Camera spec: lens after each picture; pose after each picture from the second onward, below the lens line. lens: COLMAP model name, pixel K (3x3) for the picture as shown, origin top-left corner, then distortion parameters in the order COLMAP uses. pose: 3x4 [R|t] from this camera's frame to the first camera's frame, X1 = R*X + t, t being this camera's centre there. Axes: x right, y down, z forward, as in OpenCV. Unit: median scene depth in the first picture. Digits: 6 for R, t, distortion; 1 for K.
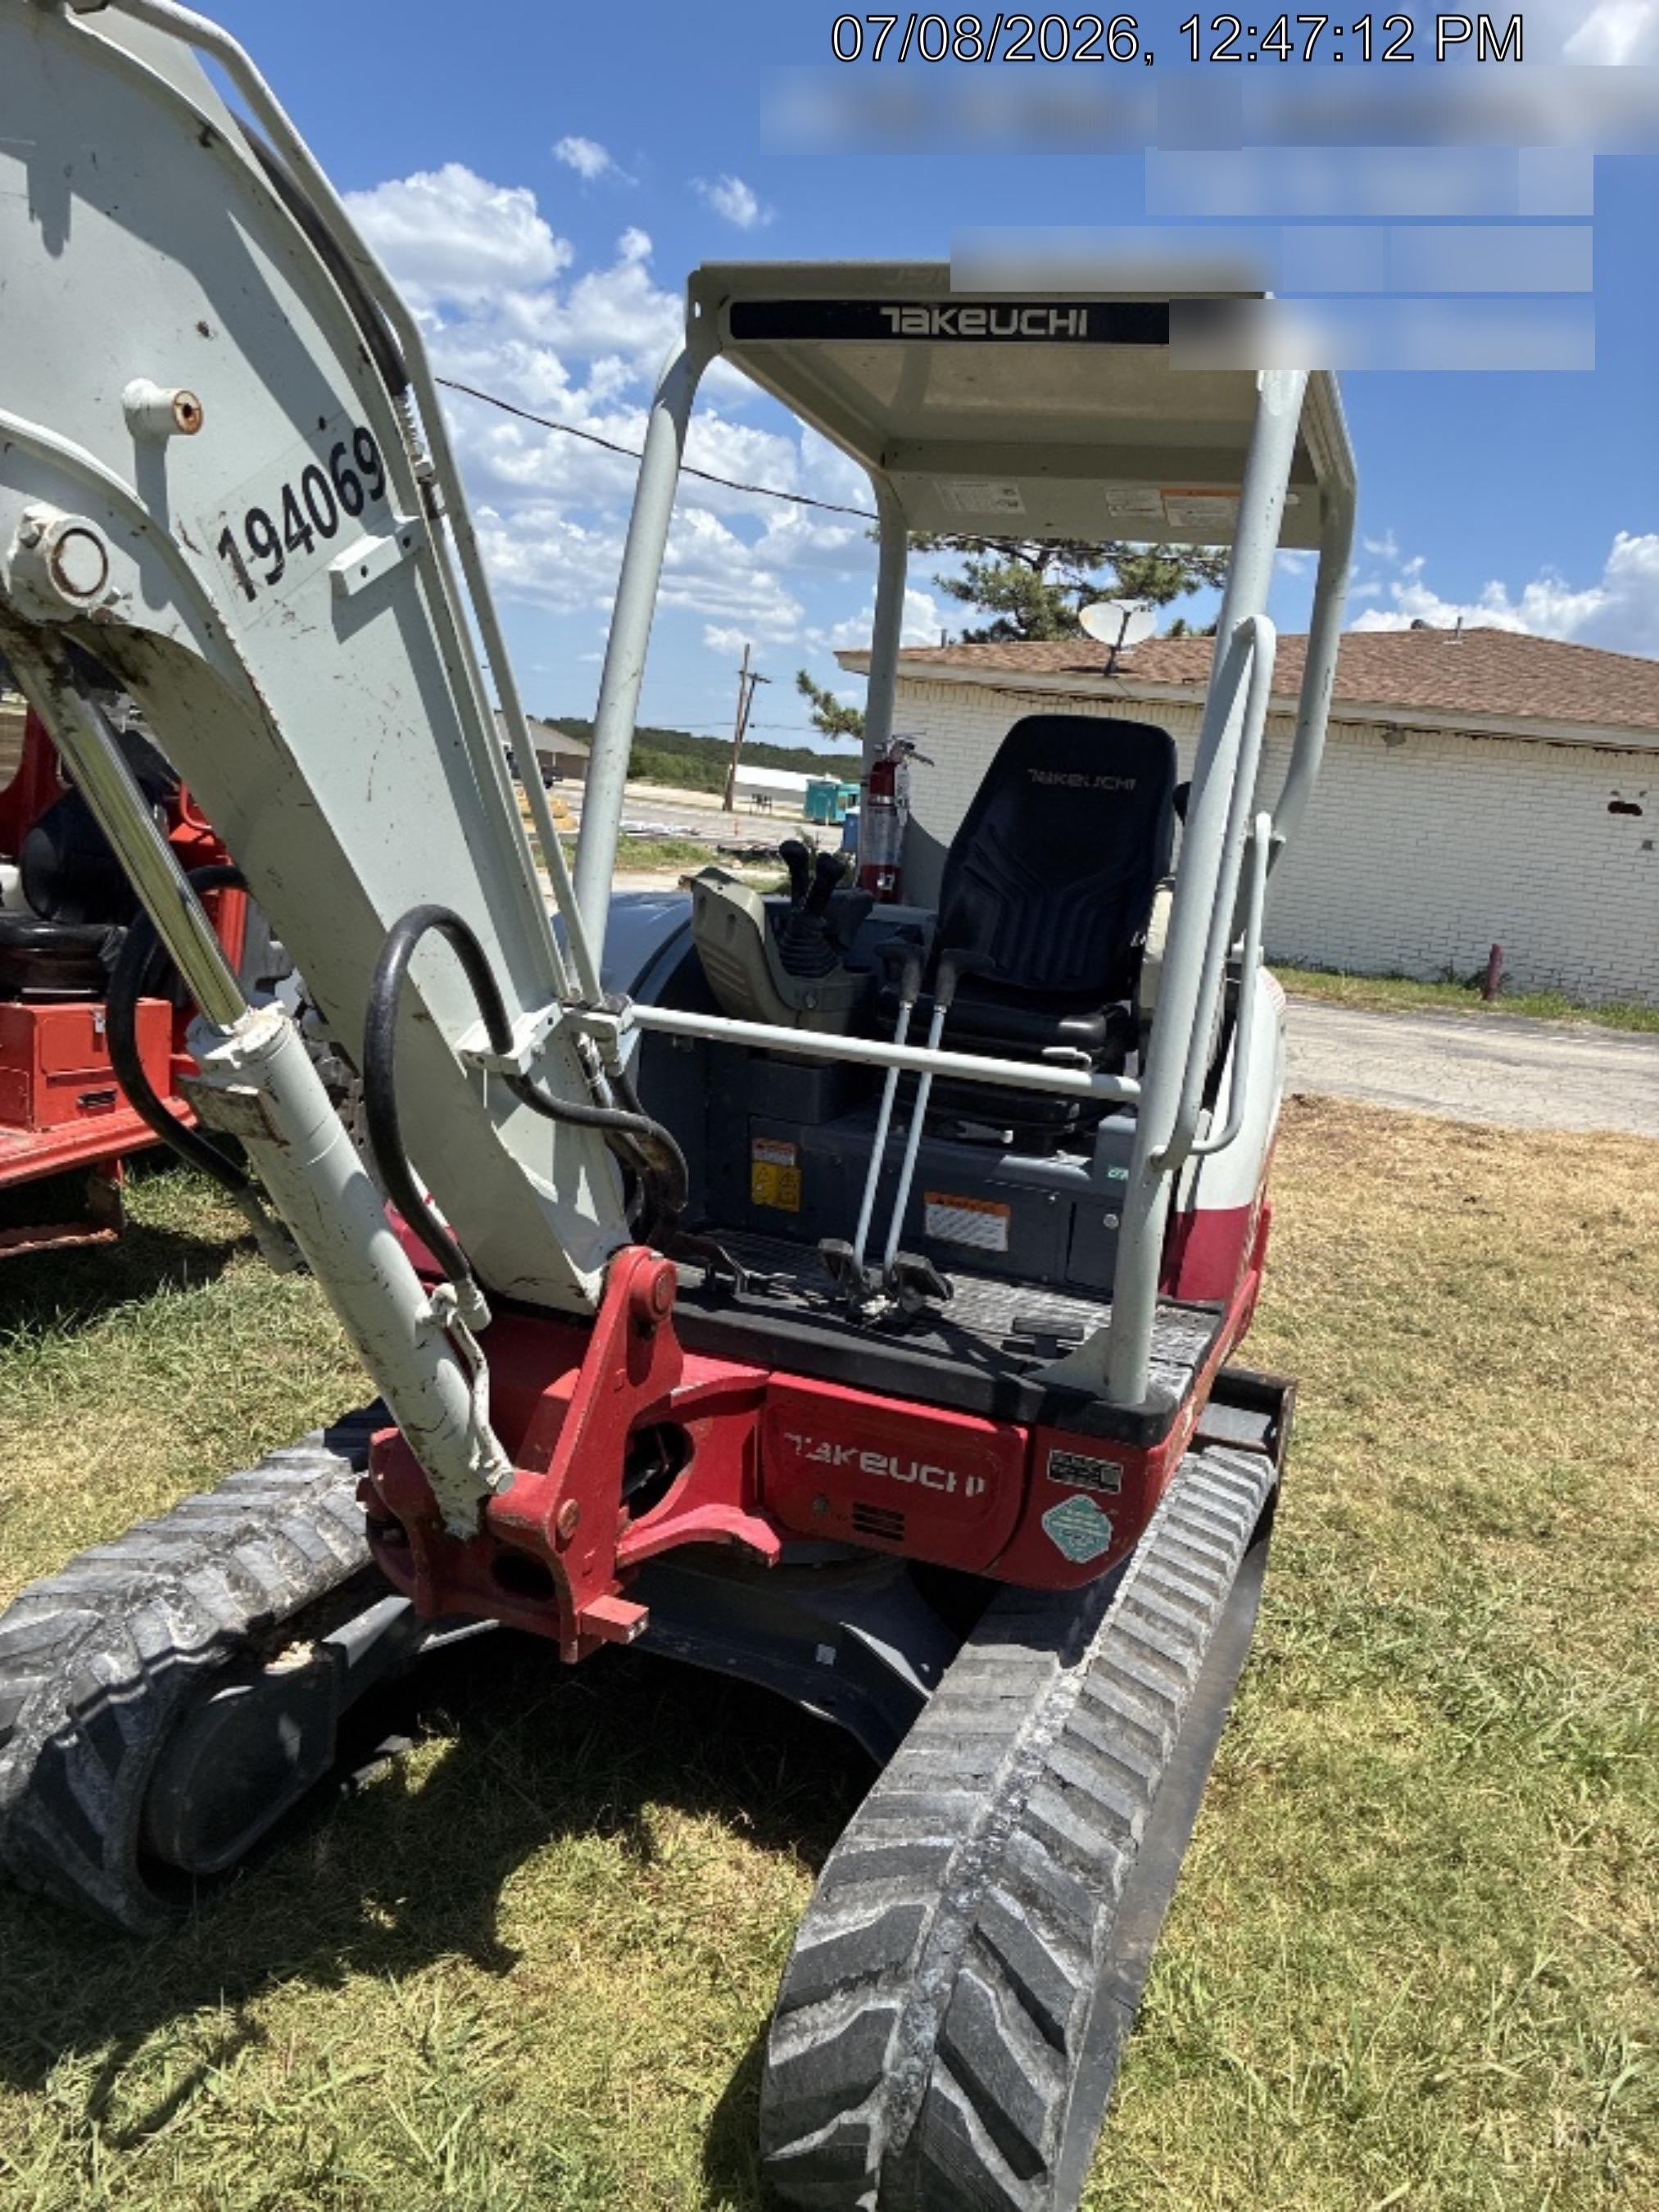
lens RADIAL K [[1671.8, 0, 841.2], [0, 1671.8, 1099.8], [0, 0, 1]] dist [0.038070, -0.052620]
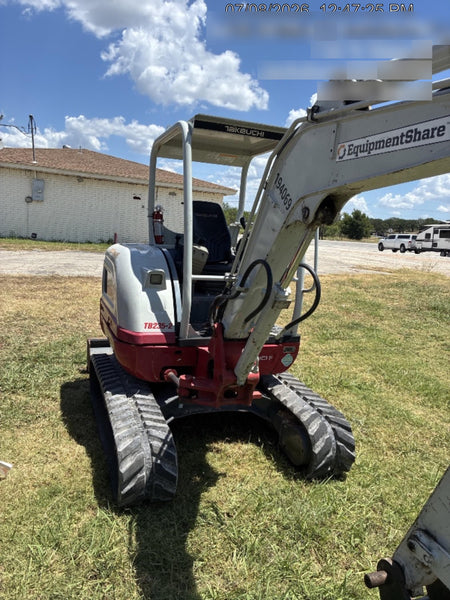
lens RADIAL K [[453.5, 0, 219.8], [0, 453.5, 300.7], [0, 0, 1]] dist [0.038070, -0.052620]
pose [[0.756638, -0.160960, 0.633712, -0.911528], [0.120469, 0.986951, 0.106843, -0.118797], [-0.642640, -0.004498, 0.766155, 0.006272]]
